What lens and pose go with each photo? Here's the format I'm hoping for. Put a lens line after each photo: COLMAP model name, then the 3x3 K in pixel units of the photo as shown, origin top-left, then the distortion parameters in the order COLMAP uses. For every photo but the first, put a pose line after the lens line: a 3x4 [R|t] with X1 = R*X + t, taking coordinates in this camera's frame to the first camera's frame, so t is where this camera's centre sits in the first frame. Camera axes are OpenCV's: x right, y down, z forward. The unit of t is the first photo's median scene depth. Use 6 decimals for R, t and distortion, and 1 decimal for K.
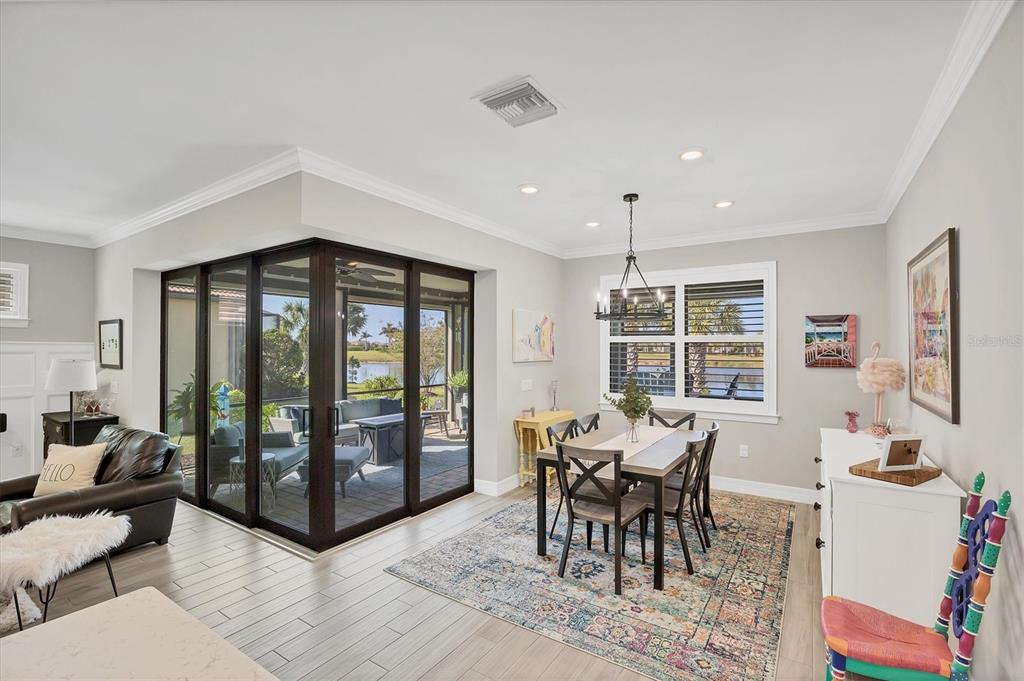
lens RADIAL K [[437.2, 0, 529.6], [0, 437.2, 347.1], [0, 0, 1]] dist [-0.002953, 0.001198]
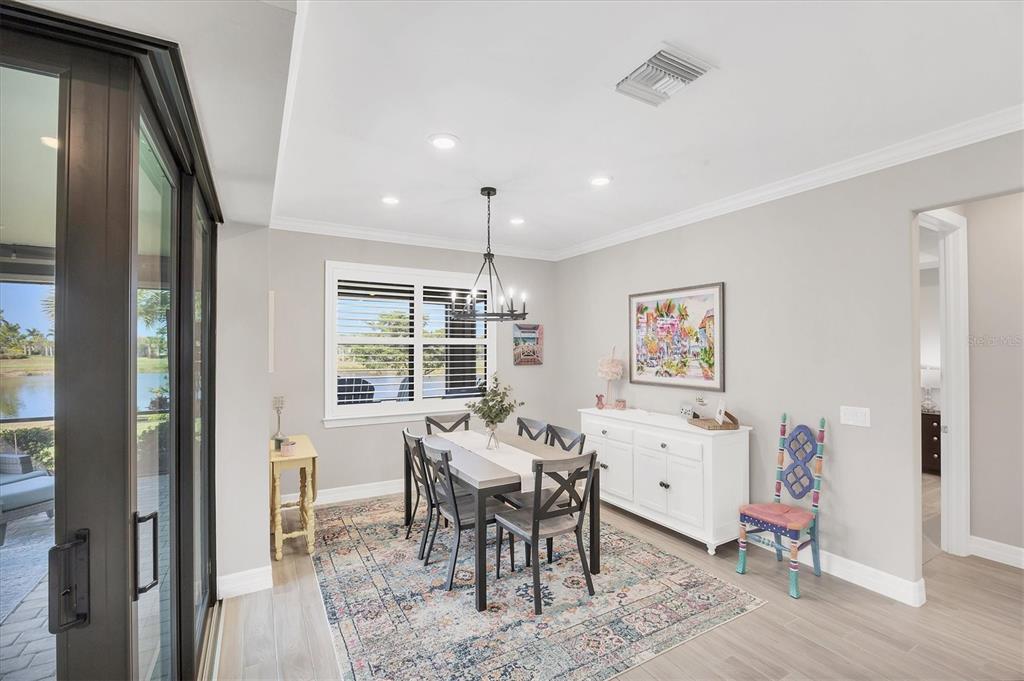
lens RADIAL K [[437.2, 0, 501.6], [0, 437.2, 344.9], [0, 0, 1]] dist [-0.002953, 0.001198]
pose [[0.491455, 0.006534, 0.870878, -0.581231], [0.000482, 0.999970, -0.007775, -0.002088], [-0.870903, 0.004240, 0.491437, 0.509117]]
